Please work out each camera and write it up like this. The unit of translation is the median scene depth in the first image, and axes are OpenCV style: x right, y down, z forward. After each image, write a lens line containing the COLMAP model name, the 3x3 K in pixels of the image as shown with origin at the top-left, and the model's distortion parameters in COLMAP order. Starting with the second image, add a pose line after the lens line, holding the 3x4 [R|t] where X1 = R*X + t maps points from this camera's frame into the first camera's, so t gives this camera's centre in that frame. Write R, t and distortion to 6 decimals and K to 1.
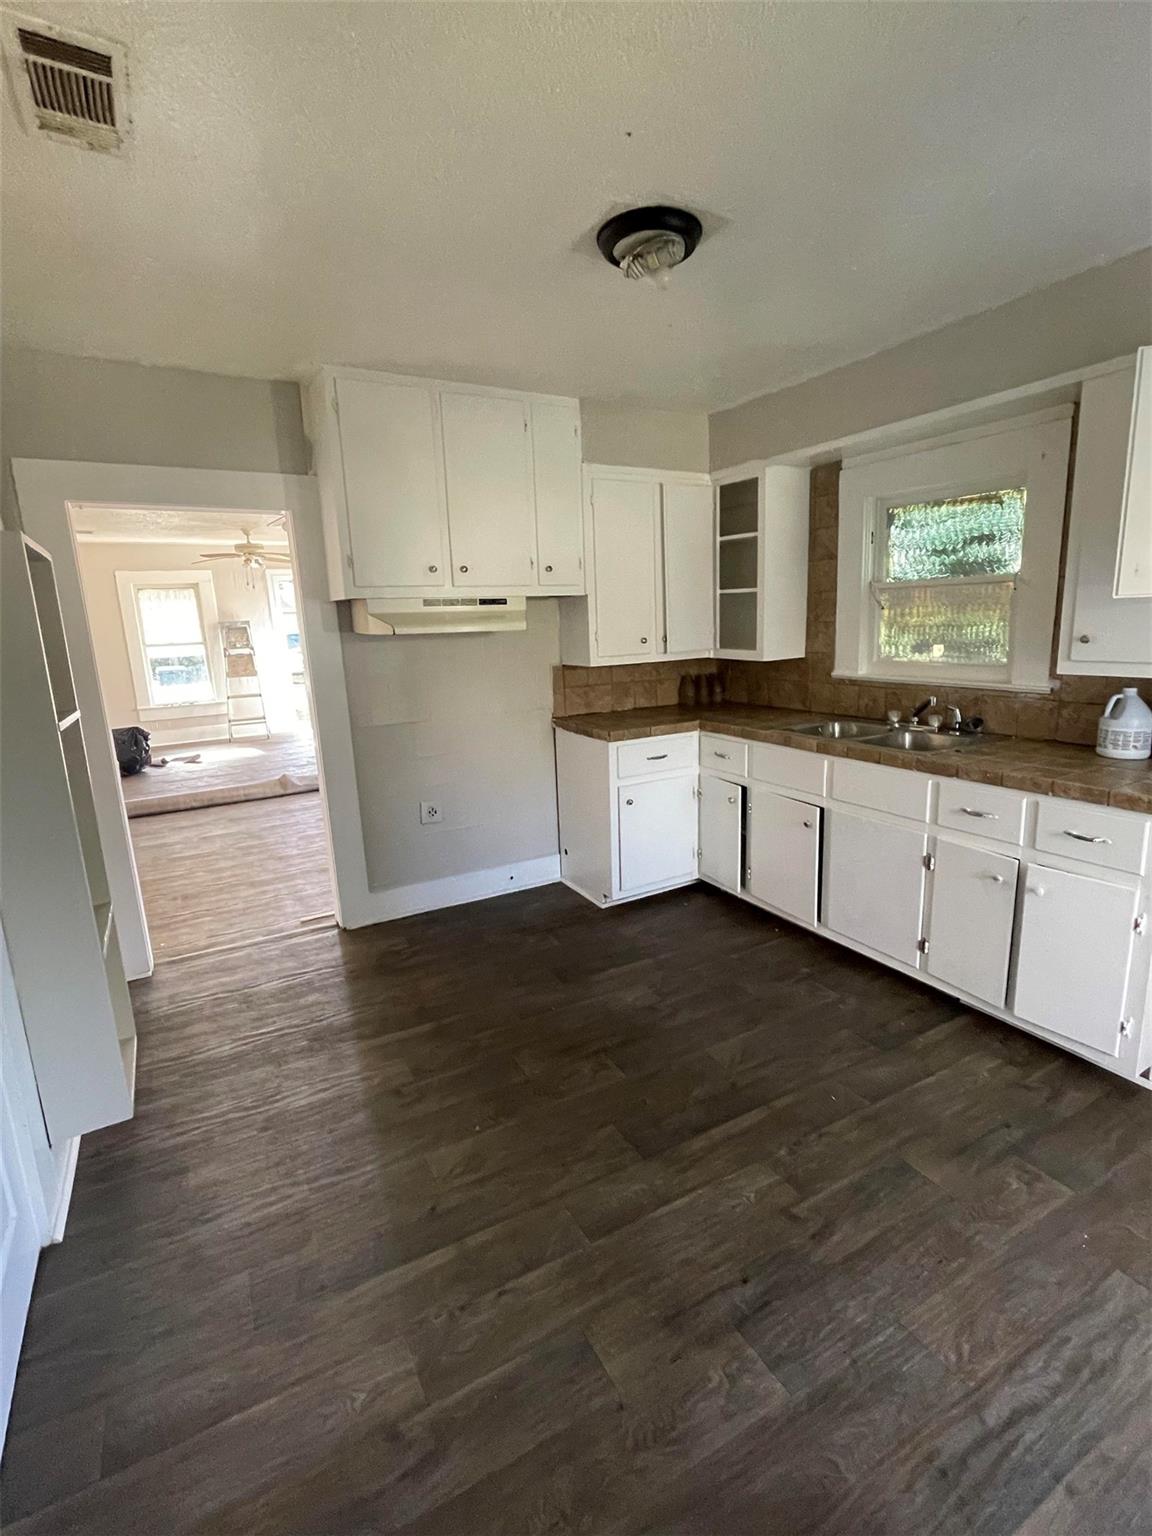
lens RADIAL K [[719.0, 0, 576.0], [0, 719.0, 768.0], [0, 0, 1]] dist [0.000071, 0.000480]
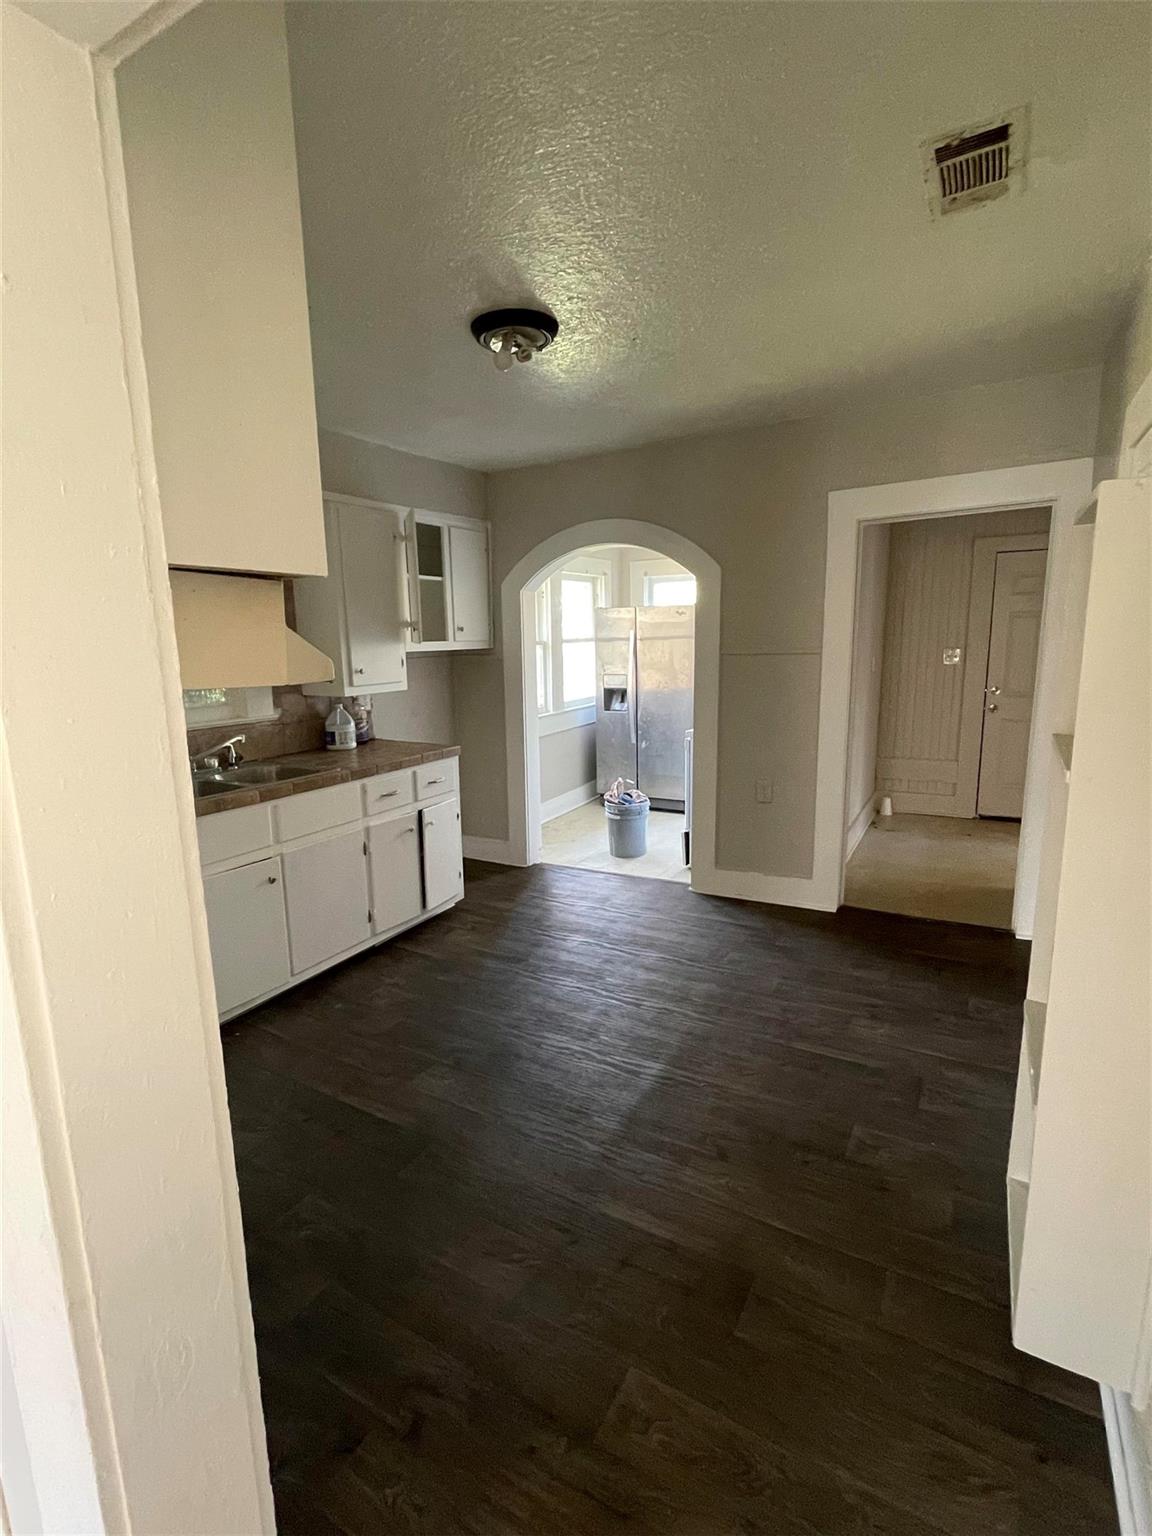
lens RADIAL K [[719.0, 0, 576.0], [0, 719.0, 768.0], [0, 0, 1]] dist [0.000071, 0.000480]
pose [[-0.506203, -0.111758, 0.855143, -0.760517], [0.214569, 0.944067, 0.250394, -0.239824], [-0.835296, 0.310237, -0.453910, 1.218784]]
